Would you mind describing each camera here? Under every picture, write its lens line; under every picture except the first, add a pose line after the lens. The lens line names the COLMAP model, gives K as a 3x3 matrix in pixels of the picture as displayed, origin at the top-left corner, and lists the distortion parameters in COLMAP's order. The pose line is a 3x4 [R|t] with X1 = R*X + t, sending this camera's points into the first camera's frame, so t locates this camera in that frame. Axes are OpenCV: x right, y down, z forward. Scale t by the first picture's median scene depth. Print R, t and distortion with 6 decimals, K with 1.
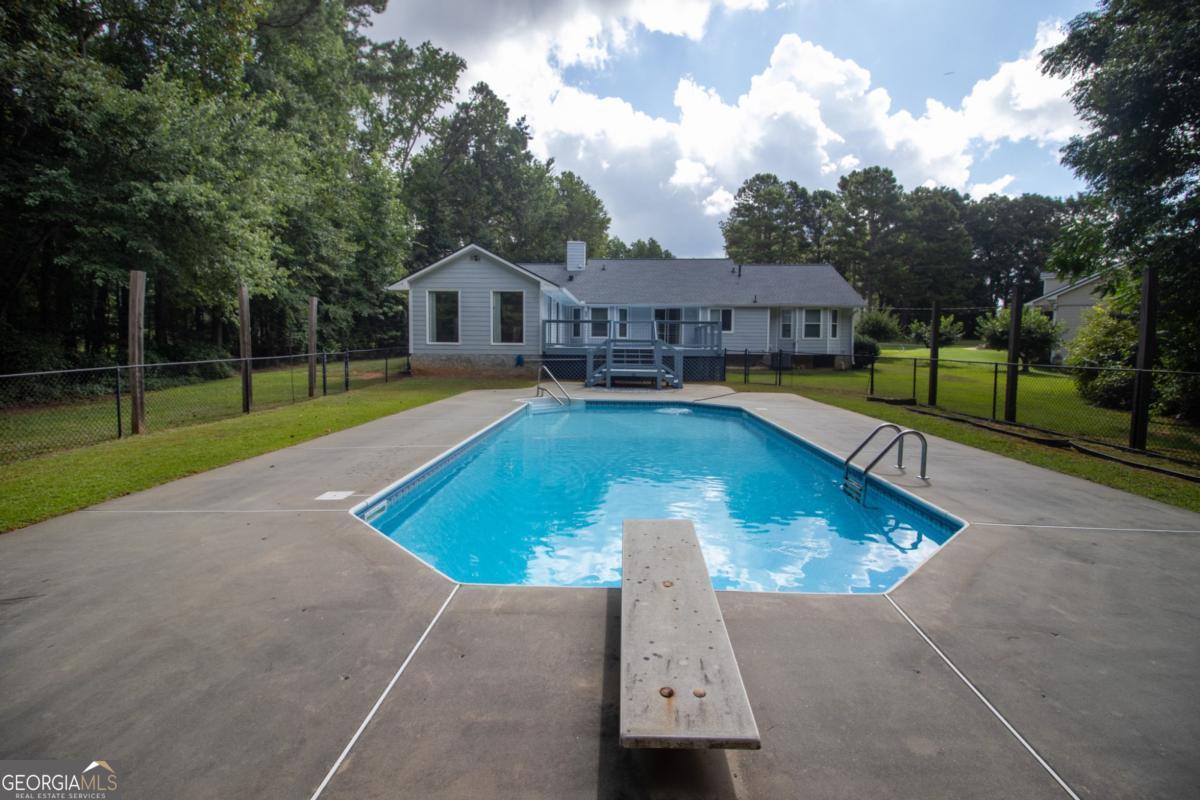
lens RADIAL K [[560.8, 0, 595.5], [0, 560.8, 380.7], [0, 0, 1]] dist [-0.002729, -0.012385]
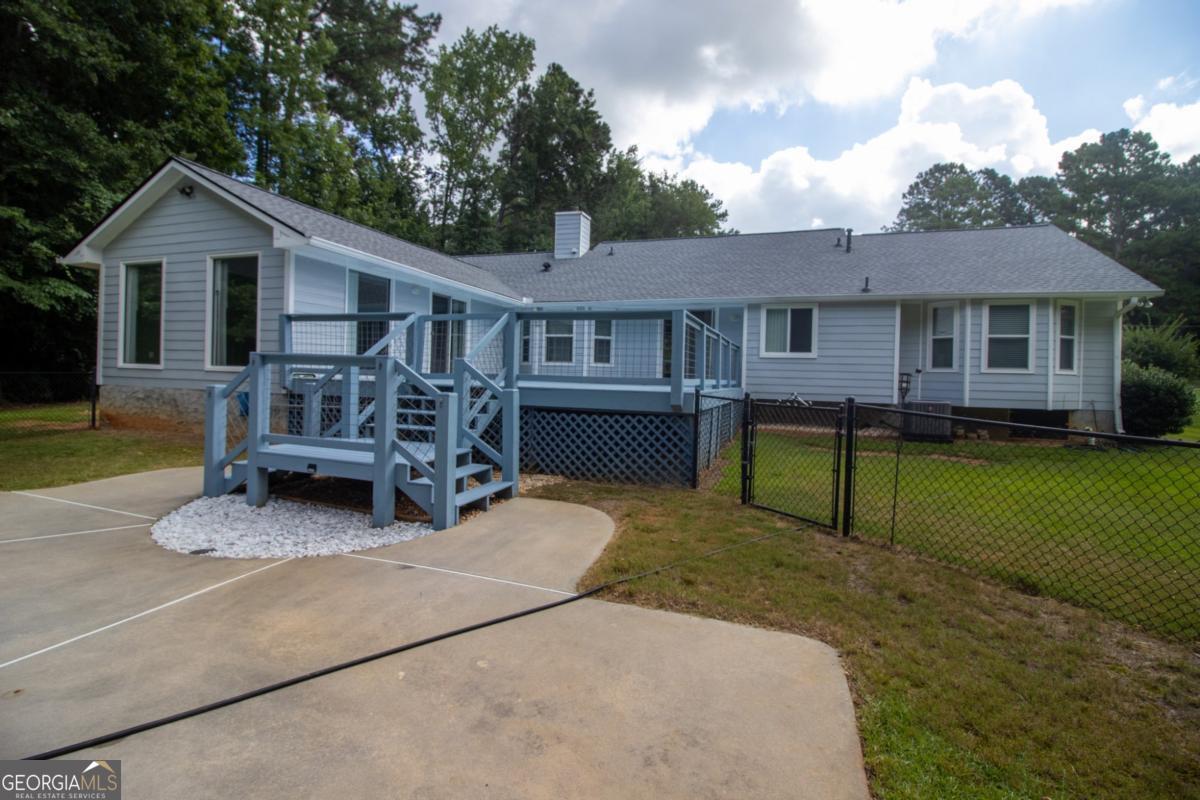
lens RADIAL K [[560.8, 0, 595.5], [0, 560.8, 380.7], [0, 0, 1]] dist [-0.002729, -0.012385]
pose [[0.959006, 0.018933, -0.282751, 0.197465], [-0.036816, 0.997634, -0.058067, -0.030067], [0.280983, 0.066097, 0.957434, 0.483930]]
